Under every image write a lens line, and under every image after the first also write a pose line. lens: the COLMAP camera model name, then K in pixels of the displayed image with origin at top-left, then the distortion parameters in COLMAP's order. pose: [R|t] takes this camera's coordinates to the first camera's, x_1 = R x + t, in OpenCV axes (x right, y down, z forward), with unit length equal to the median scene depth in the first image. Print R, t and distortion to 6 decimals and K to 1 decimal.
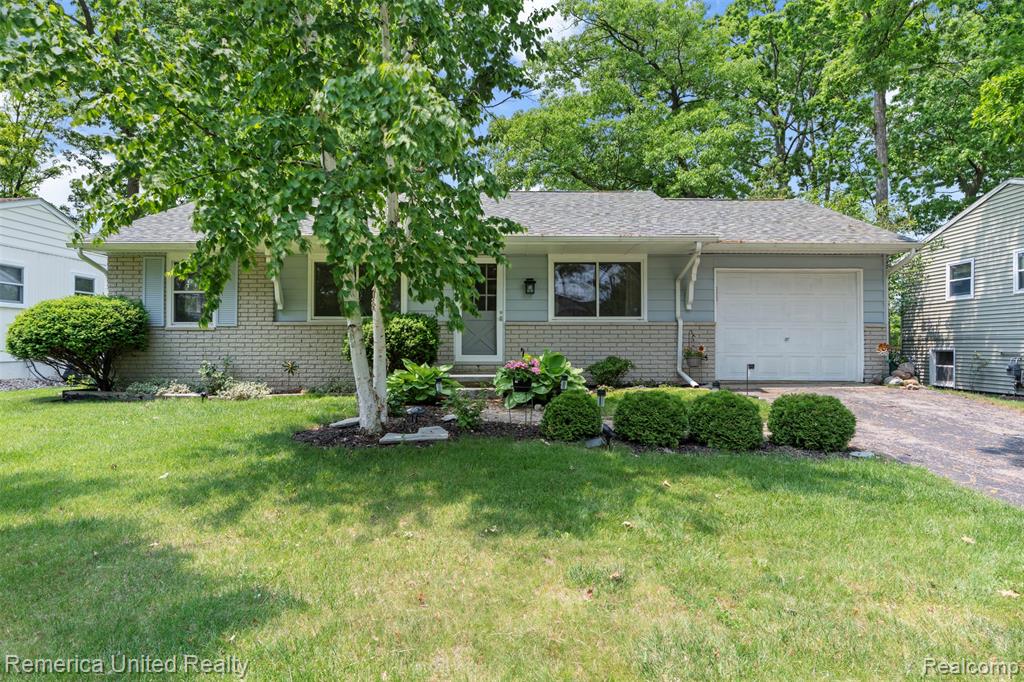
lens RADIAL K [[601.1, 0, 512.1], [0, 601.1, 340.7], [0, 0, 1]] dist [-0.002669, -0.000071]
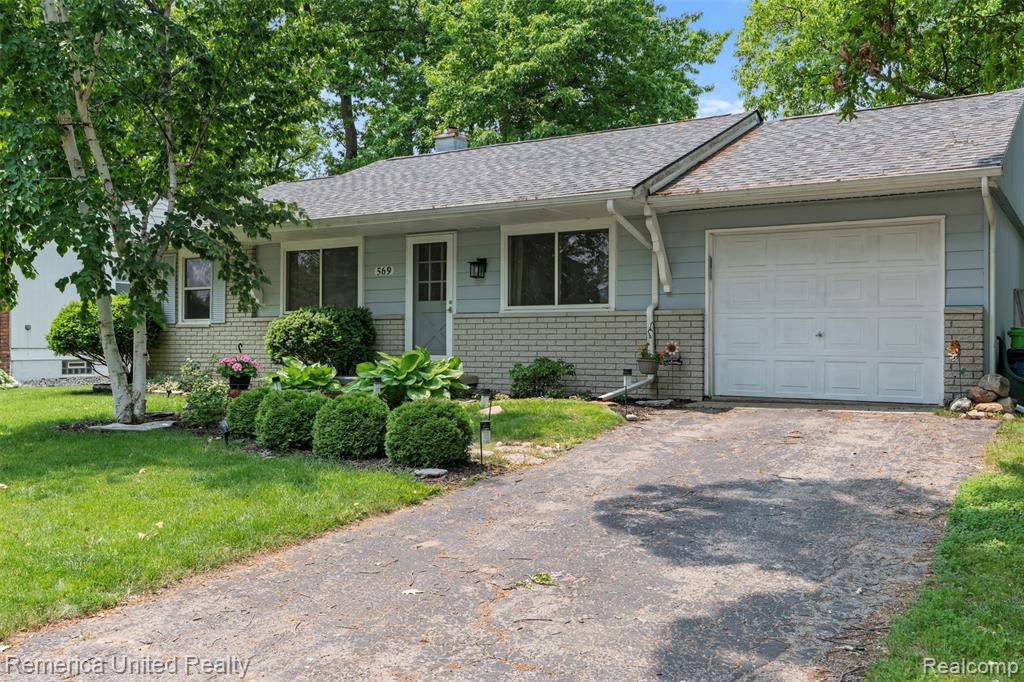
lens RADIAL K [[932.5, 0, 512.3], [0, 932.5, 341.6], [0, 0, 1]] dist [0.002679, 0.000000]
pose [[0.842143, 0.001185, -0.539254, 0.727659], [0.000513, 0.999995, 0.002998, 0.002098], [0.539255, -0.002802, 0.842138, -0.007100]]
